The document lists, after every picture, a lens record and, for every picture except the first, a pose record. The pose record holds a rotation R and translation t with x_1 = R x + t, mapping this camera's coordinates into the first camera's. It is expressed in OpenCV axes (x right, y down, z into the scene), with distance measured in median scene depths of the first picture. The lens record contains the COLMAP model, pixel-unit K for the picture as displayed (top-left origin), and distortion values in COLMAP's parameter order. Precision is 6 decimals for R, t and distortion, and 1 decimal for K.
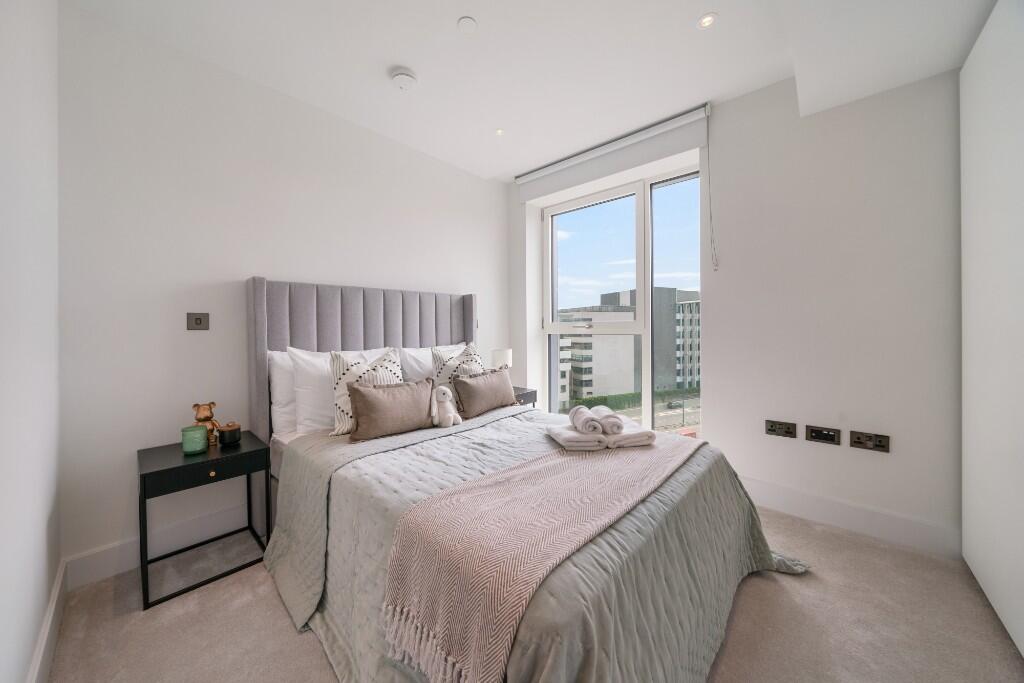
lens RADIAL K [[349.5, 0, 512.0], [0, 349.5, 341.5], [0, 0, 1]] dist [-0.000193, -0.000025]
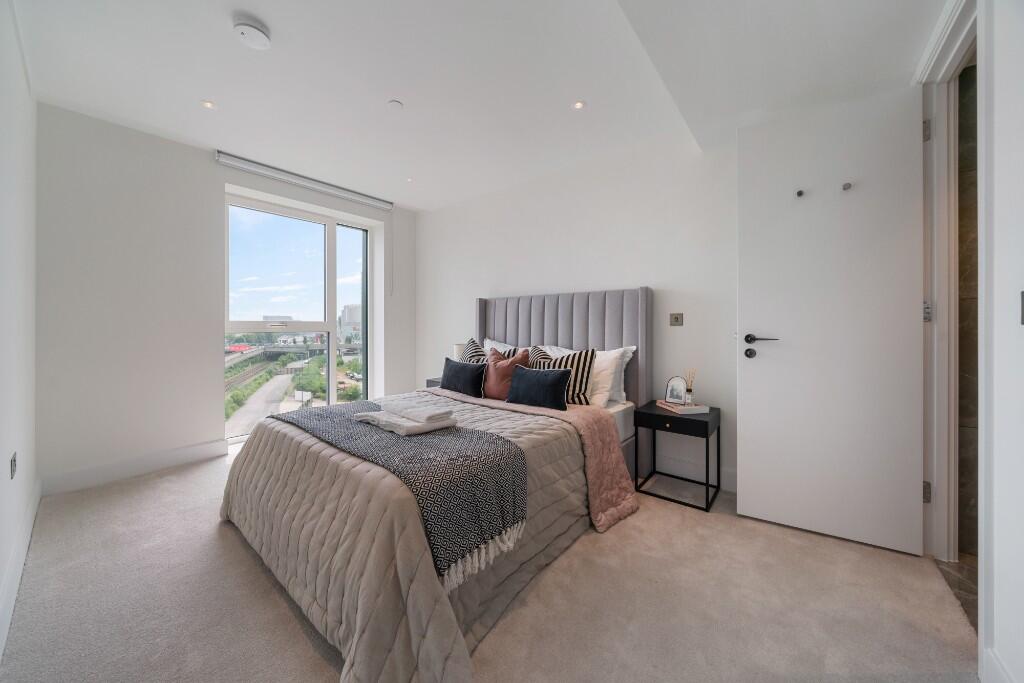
lens RADIAL K [[359.2, 0, 512.0], [0, 359.2, 327.0], [0, 0, 1]] dist [-0.000242, -0.000017]
pose [[-0.040528, 0.004792, 0.999167, -1.581807], [0.039587, 0.999211, -0.003186, -0.006798], [-0.998394, 0.039425, -0.040686, 0.570263]]
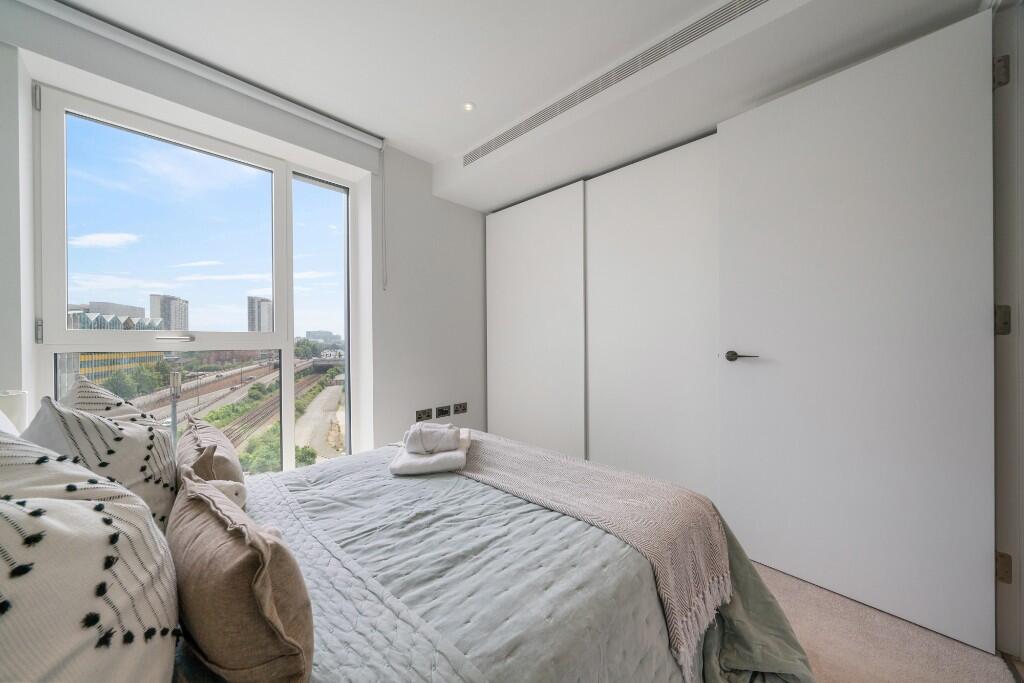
lens RADIAL K [[342.0, 0, 512.0], [0, 342.0, 341.5], [0, 0, 1]] dist [0.000976, 0.000121]
pose [[0.060977, 0.001765, 0.998138, -0.599194], [0.043356, 0.999050, -0.004416, -0.013728], [-0.997197, 0.043545, 0.060843, 0.656645]]
